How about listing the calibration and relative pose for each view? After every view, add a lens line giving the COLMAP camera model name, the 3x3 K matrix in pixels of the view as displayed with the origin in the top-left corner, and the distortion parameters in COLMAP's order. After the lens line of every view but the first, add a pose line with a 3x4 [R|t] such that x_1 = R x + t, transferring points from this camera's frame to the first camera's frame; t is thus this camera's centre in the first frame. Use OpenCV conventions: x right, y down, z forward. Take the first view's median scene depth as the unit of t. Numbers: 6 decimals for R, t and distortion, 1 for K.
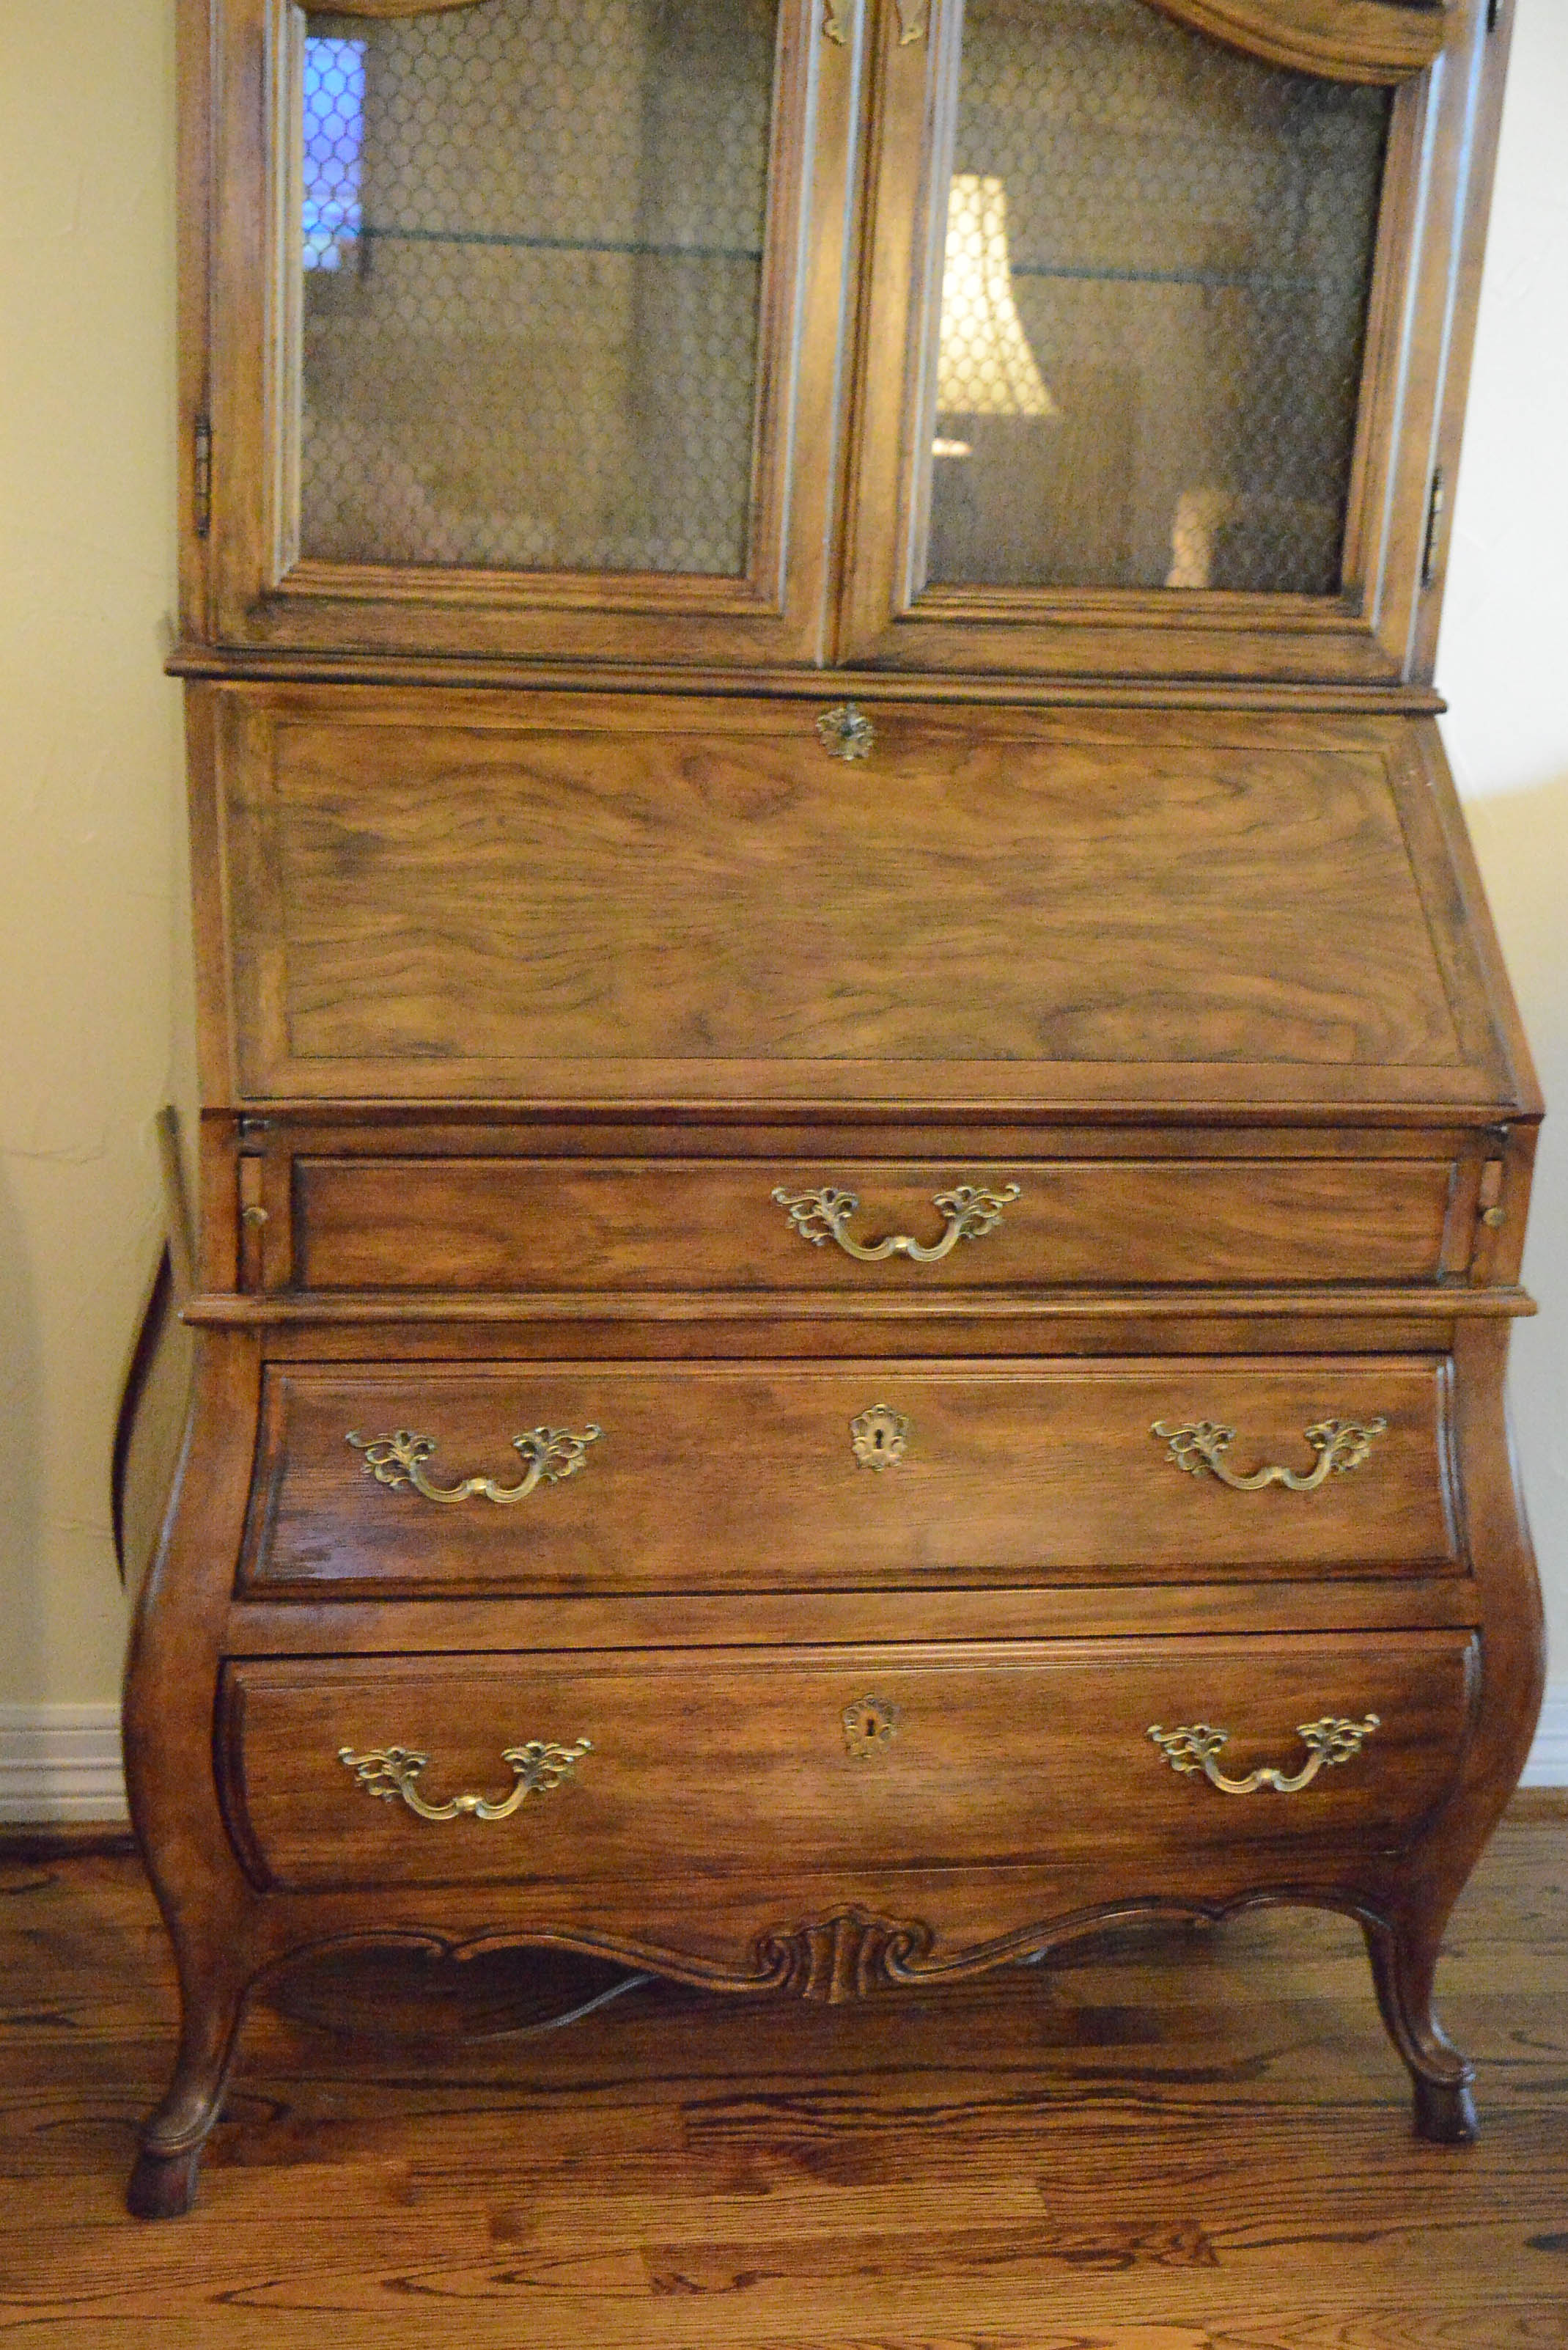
lens RADIAL K [[3301.1, 0, 740.0], [0, 3301.1, 1355.0], [0, 0, 1]] dist [0.015217, 0.020524]
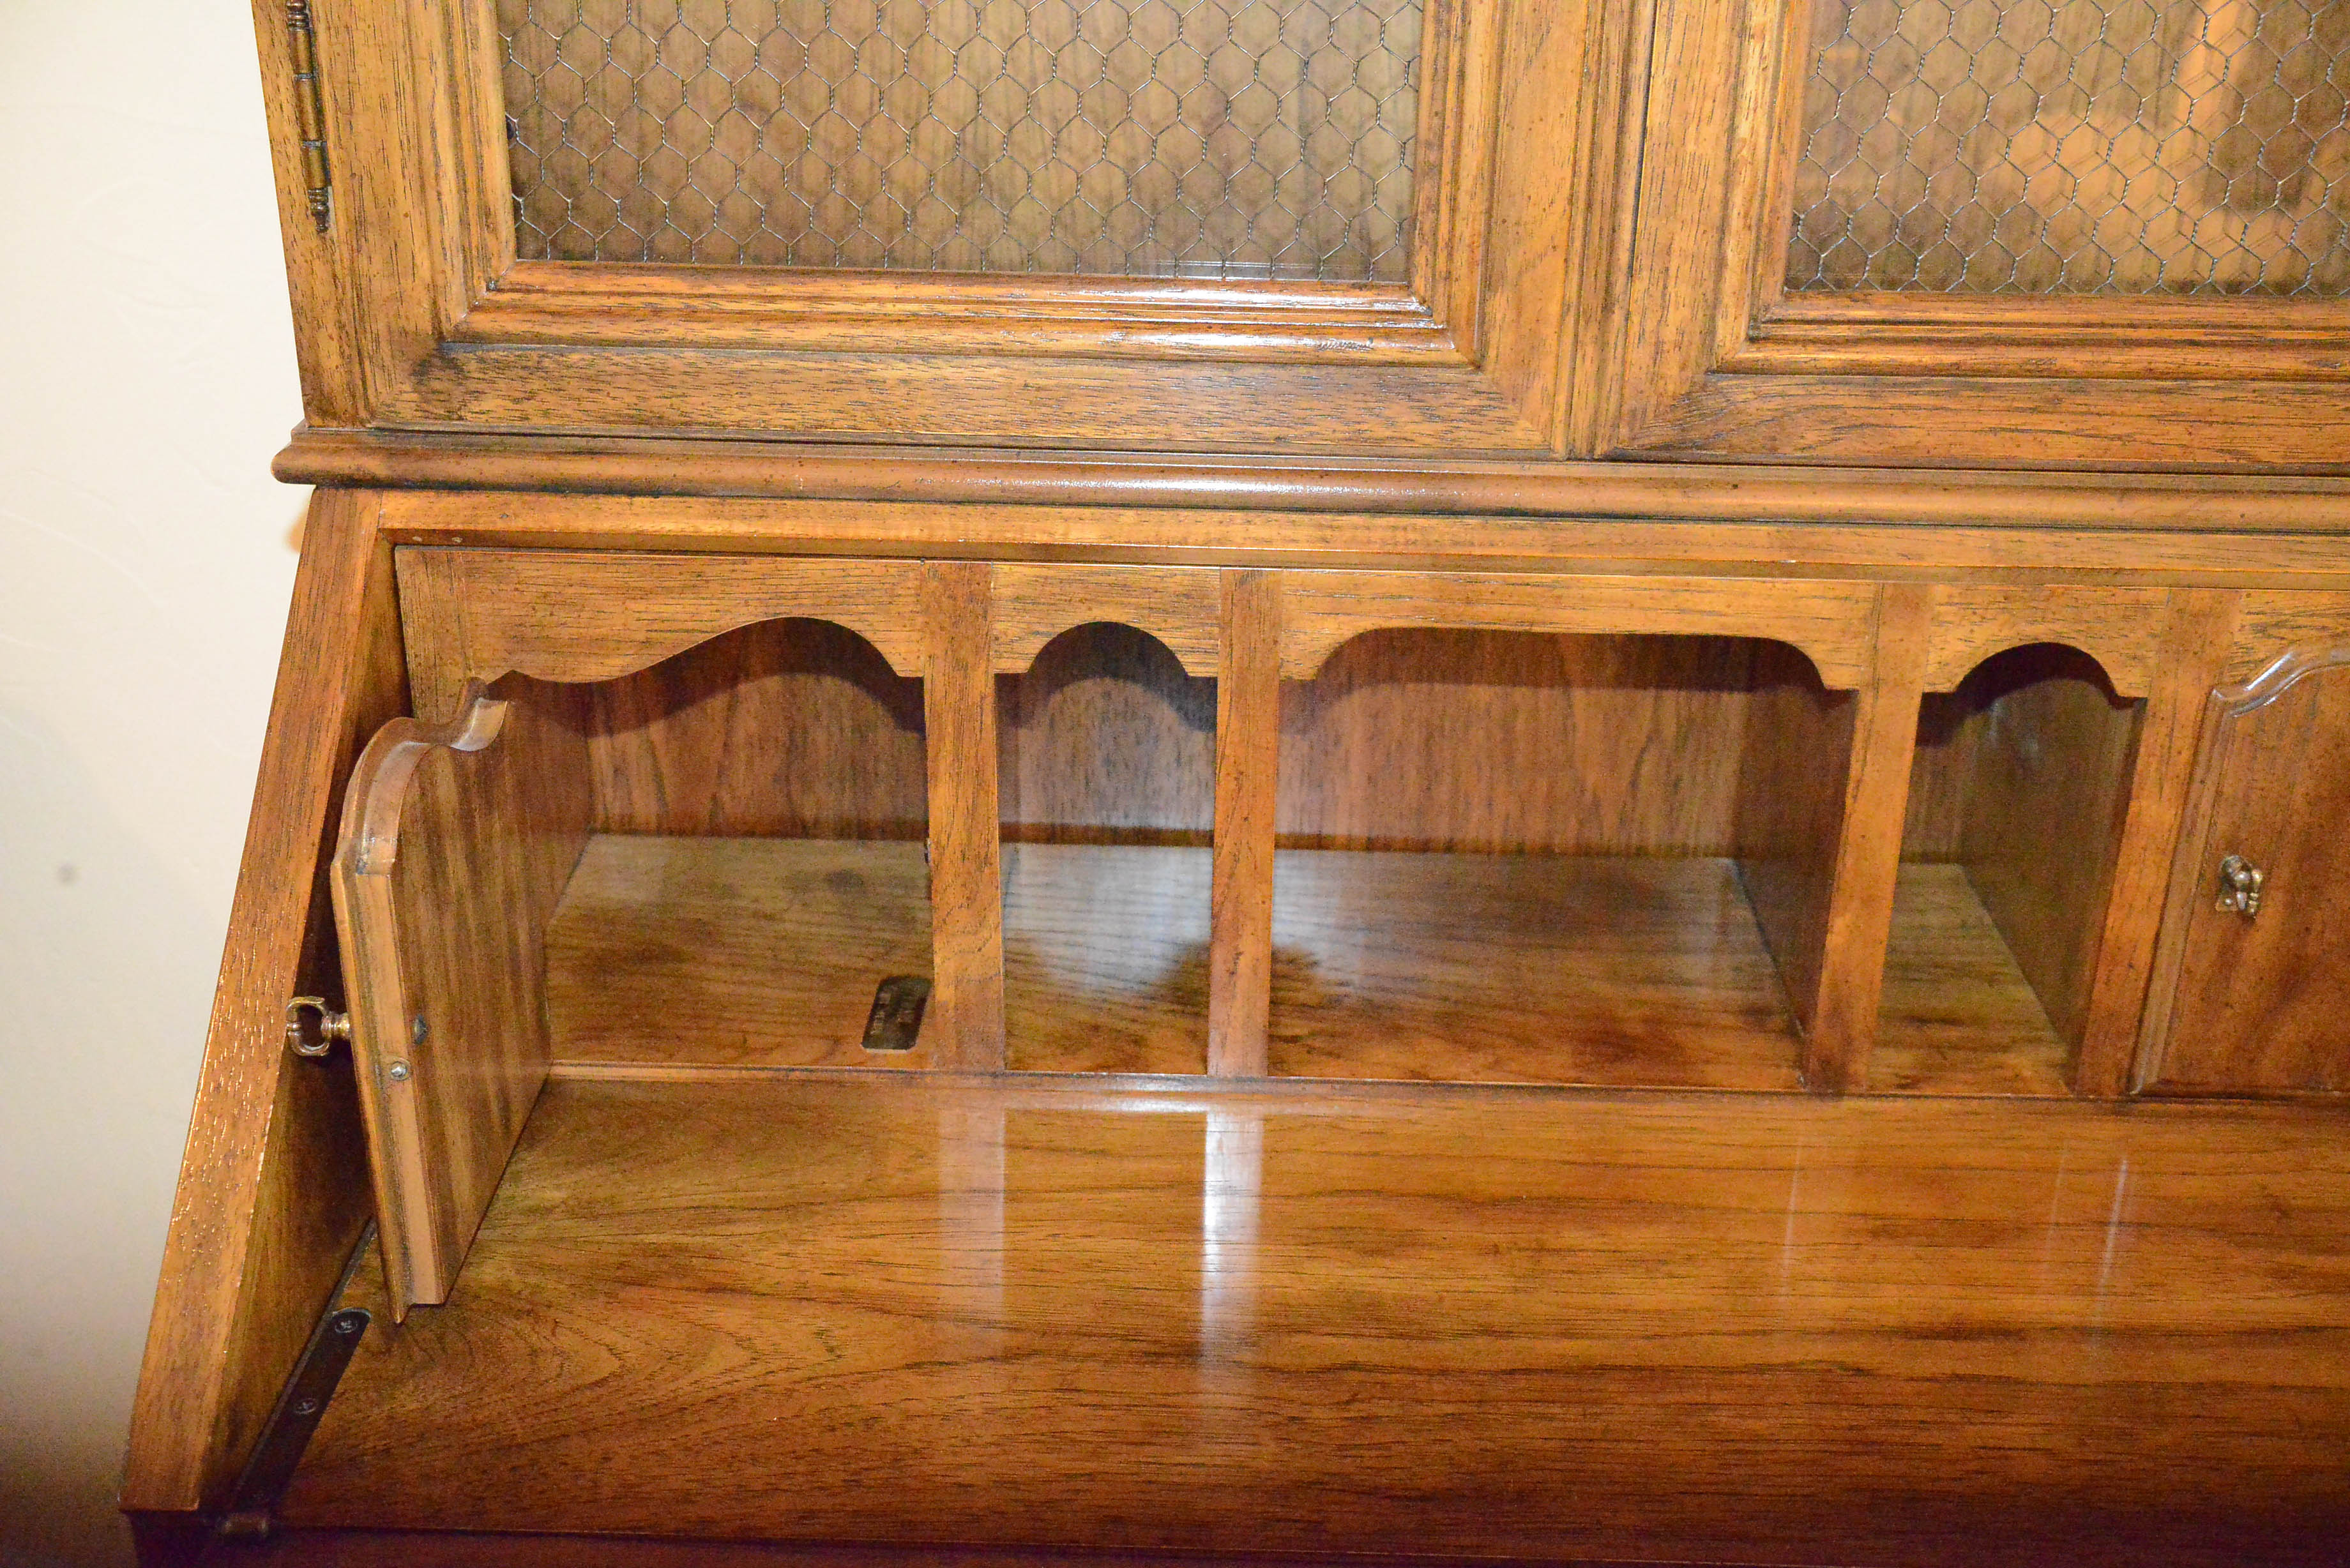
lens RADIAL K [[2650.9, 0, 1182.5], [0, 2650.9, 727.8], [0, 0, 1]] dist [0.014800, 0.029949]
pose [[0.976556, 0.049555, -0.209484, 0.056135], [-0.033521, 0.996278, 0.079411, -0.202624], [0.212639, -0.070527, 0.974582, 0.609015]]
